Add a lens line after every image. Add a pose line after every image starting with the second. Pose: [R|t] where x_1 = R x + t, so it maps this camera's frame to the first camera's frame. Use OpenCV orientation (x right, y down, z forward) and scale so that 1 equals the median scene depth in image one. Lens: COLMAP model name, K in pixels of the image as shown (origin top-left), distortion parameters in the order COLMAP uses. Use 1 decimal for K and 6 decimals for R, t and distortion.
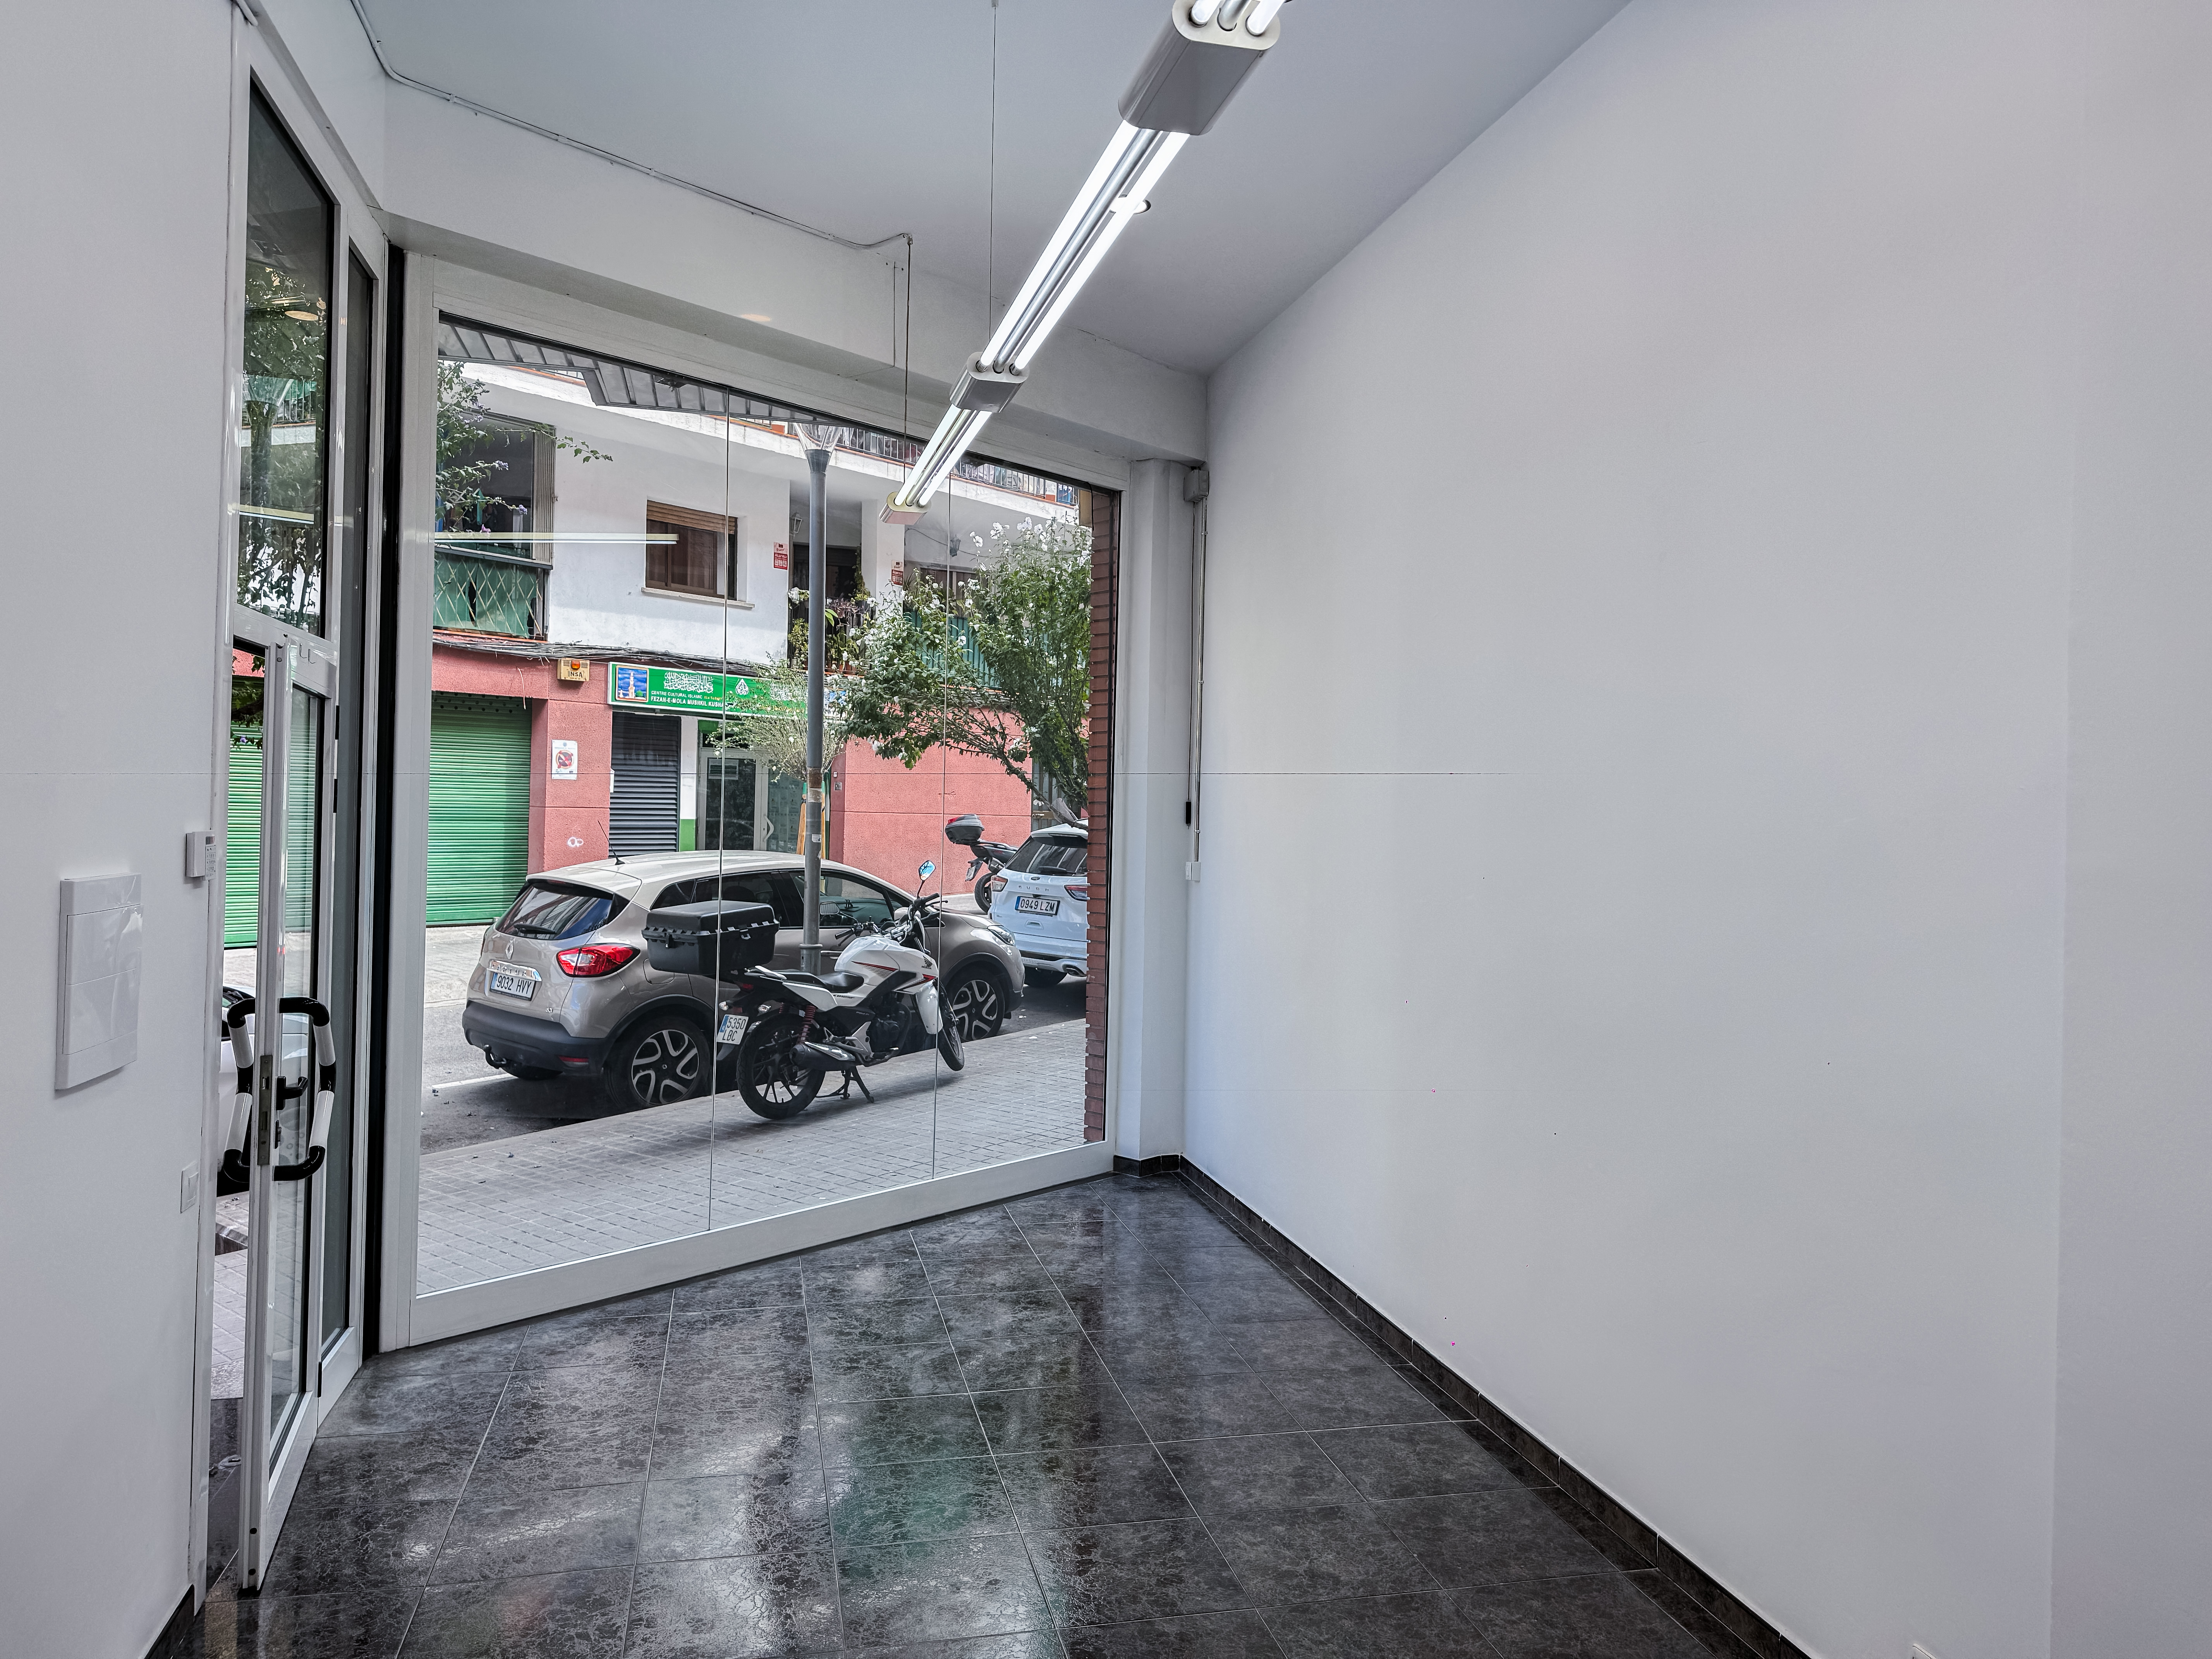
lens RADIAL K [[1542.1, 0, 1137.3], [0, 1542.1, 811.6], [0, 0, 1]] dist [0.091074, -0.159620]
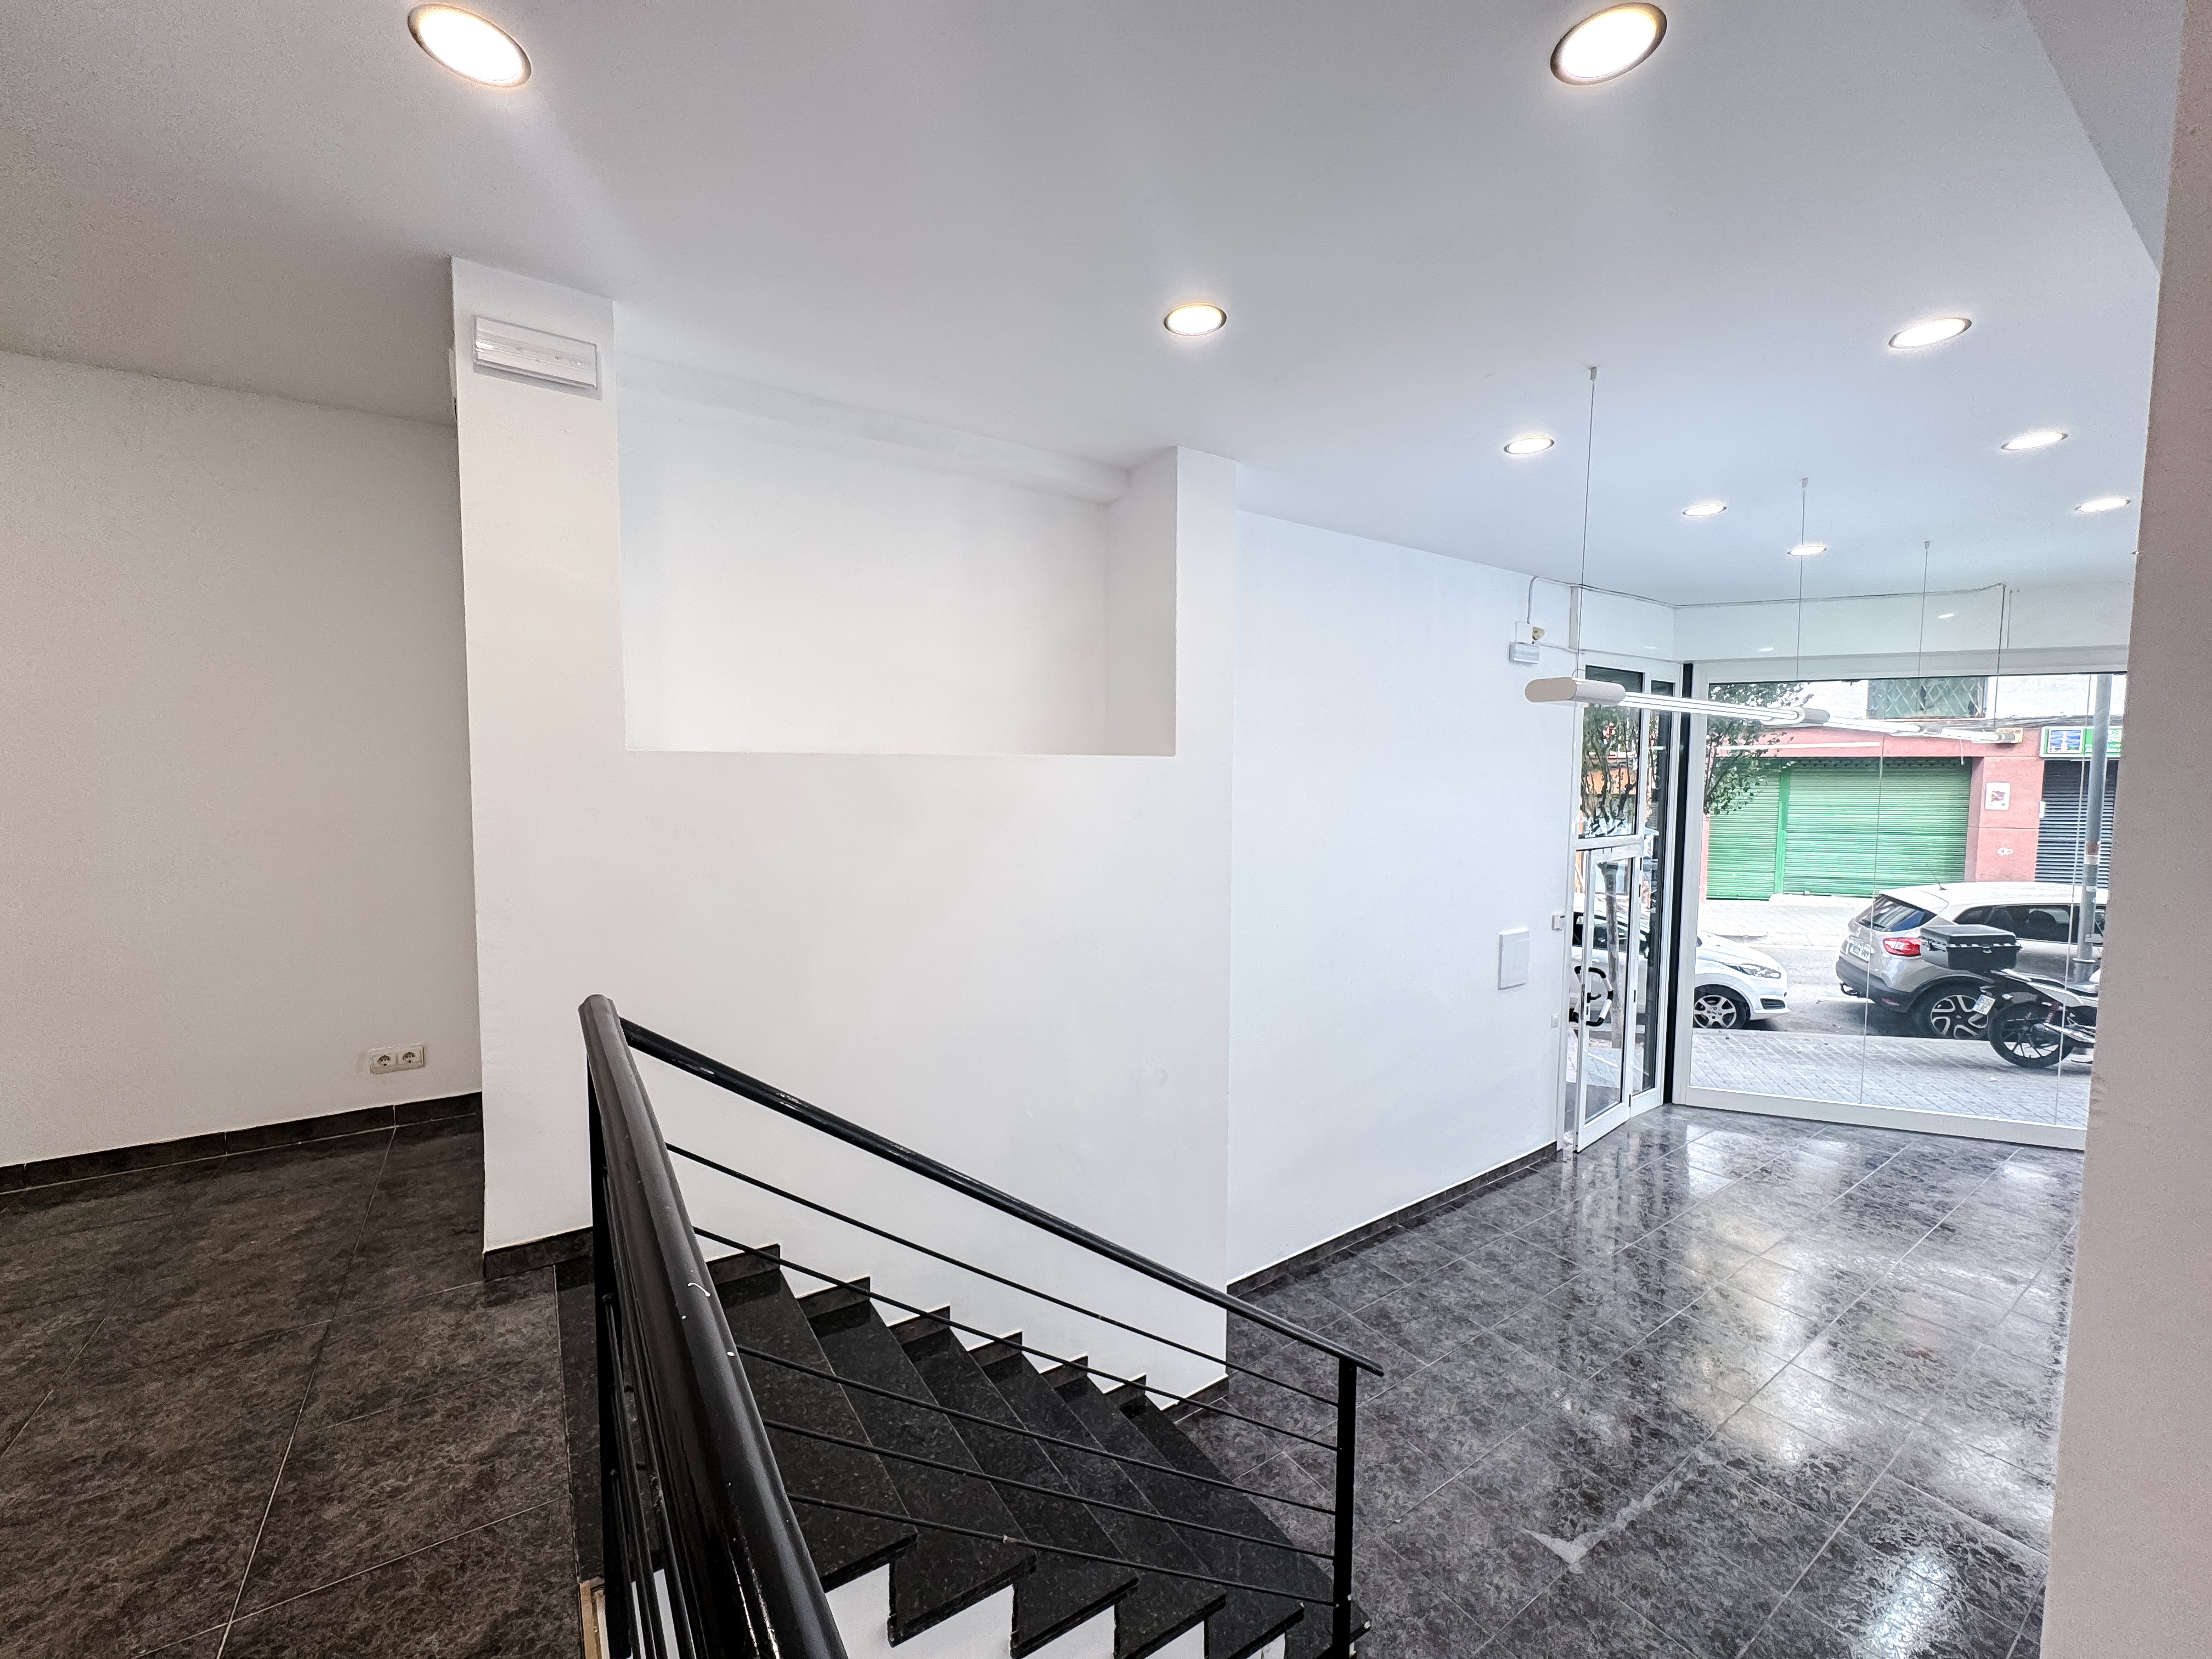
lens RADIAL K [[888.3, 0, 1106.0], [0, 888.3, 829.5], [0, 0, 1]] dist [-0.003526, -0.000079]
pose [[0.337788, 0.040914, -0.940333, 0.278536], [0.004924, 0.998964, 0.045234, -0.086023], [0.941209, -0.019910, 0.337236, -0.177648]]
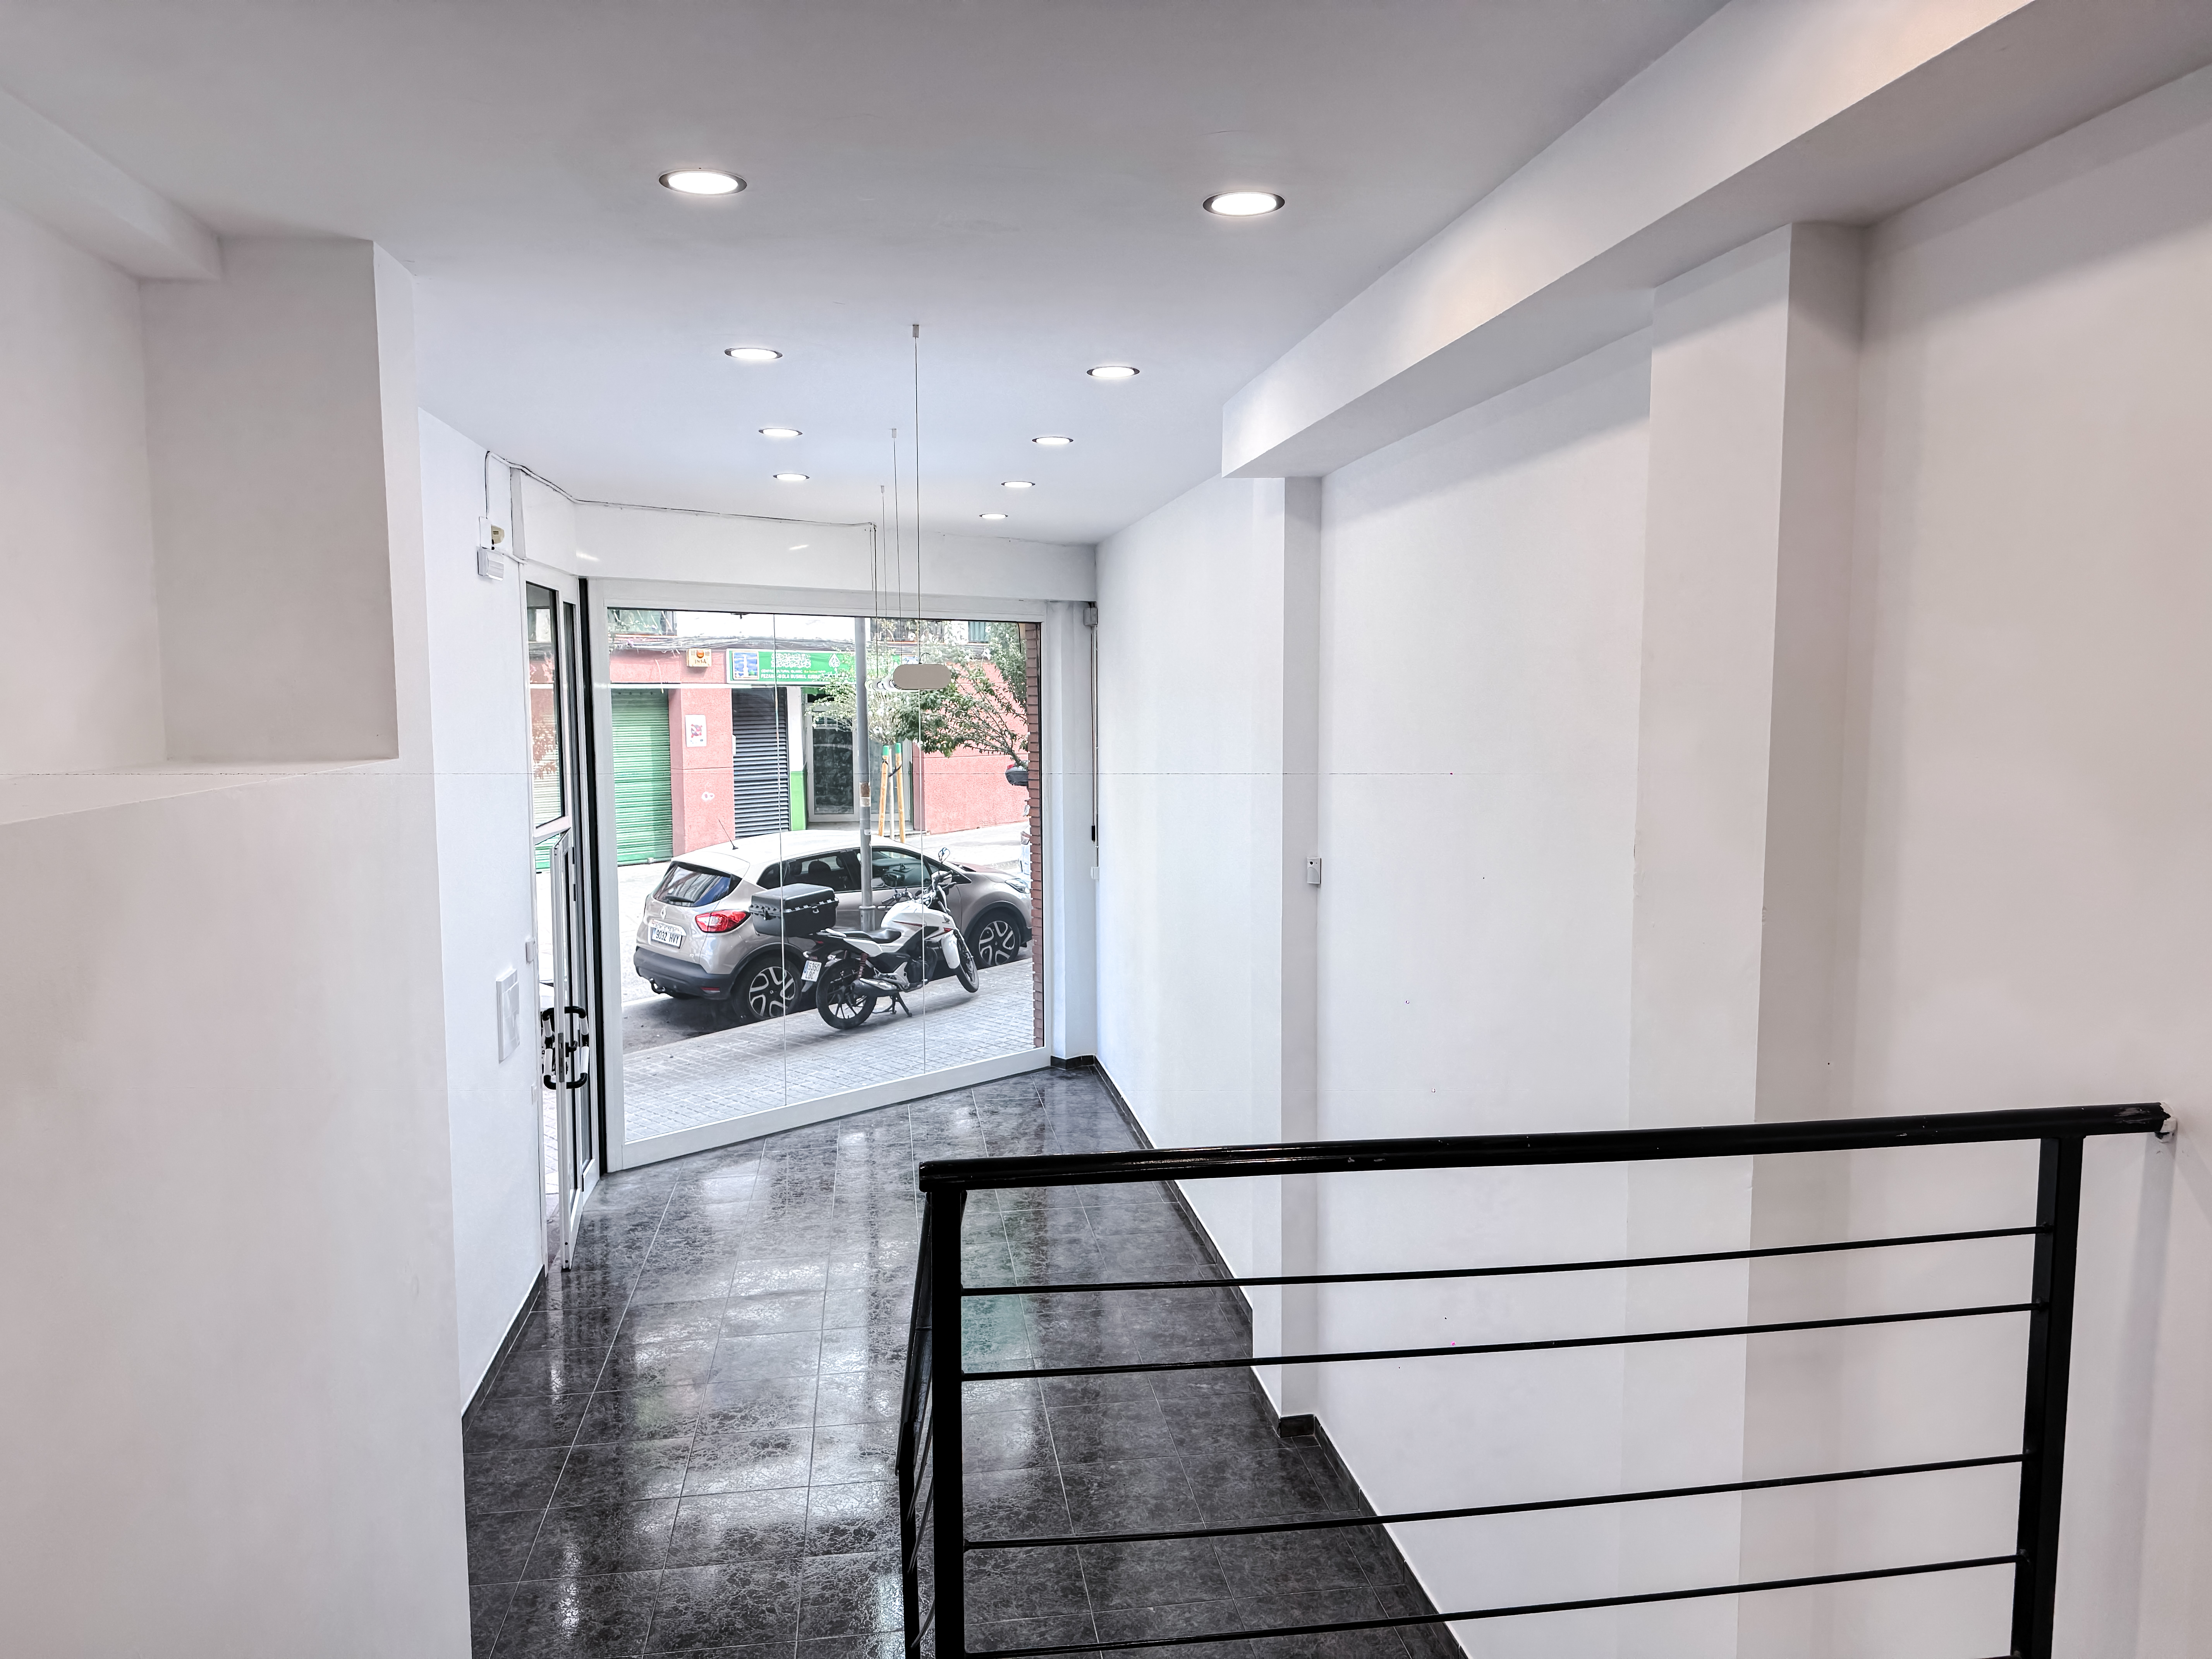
lens RADIAL K [[1535.8, 0, 1119.4], [0, 1535.8, 828.2], [0, 0, 1]] dist [0.089536, -0.089398]
pose [[0.995463, -0.021164, -0.092770, 0.159336], [0.029544, 0.995511, 0.089917, -0.110991], [0.090450, -0.092250, 0.991619, -0.392401]]
